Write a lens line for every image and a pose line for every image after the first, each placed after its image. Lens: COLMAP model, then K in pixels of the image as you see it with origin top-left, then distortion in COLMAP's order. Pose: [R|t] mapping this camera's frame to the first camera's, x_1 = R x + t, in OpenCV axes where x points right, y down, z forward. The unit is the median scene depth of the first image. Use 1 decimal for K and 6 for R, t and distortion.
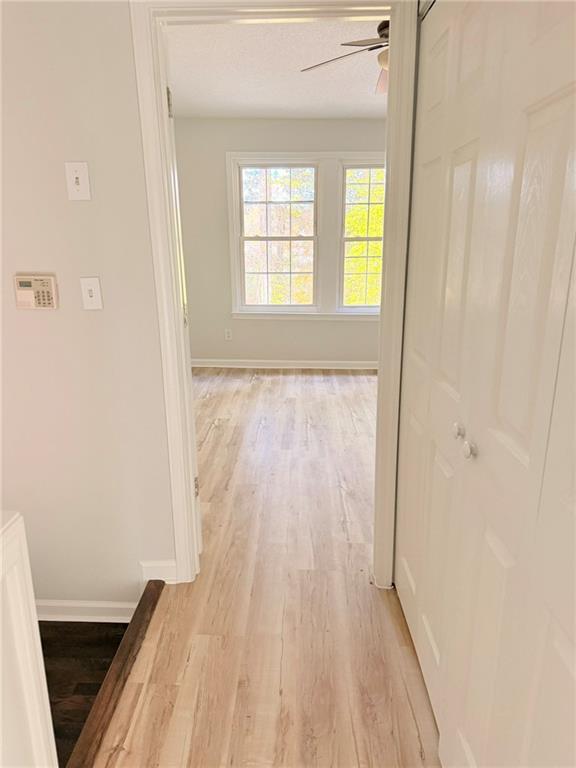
lens RADIAL K [[540.4, 0, 285.7], [0, 540.4, 400.9], [0, 0, 1]] dist [0.069899, -0.089725]
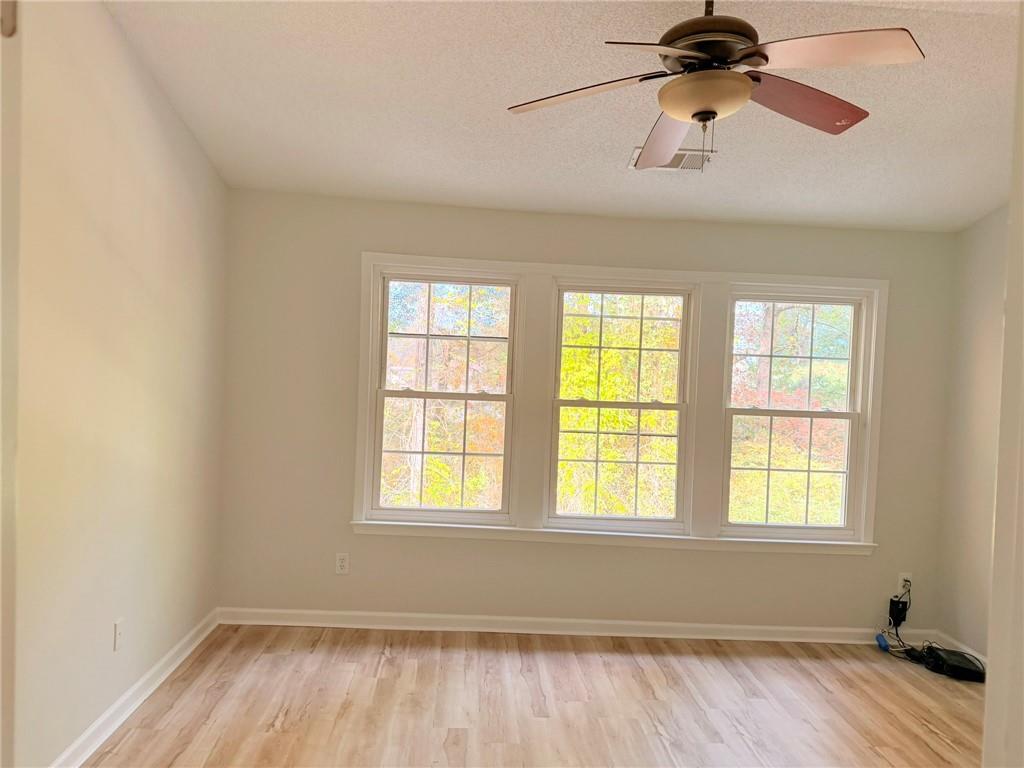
lens RADIAL K [[720.5, 0, 509.2], [0, 720.5, 385.0], [0, 0, 1]] dist [0.069899, -0.089725]
pose [[0.995409, 0.044386, 0.084795, -0.012514], [-0.020637, 0.964658, -0.262694, -0.126189], [-0.093459, 0.259738, 0.961146, 0.295343]]
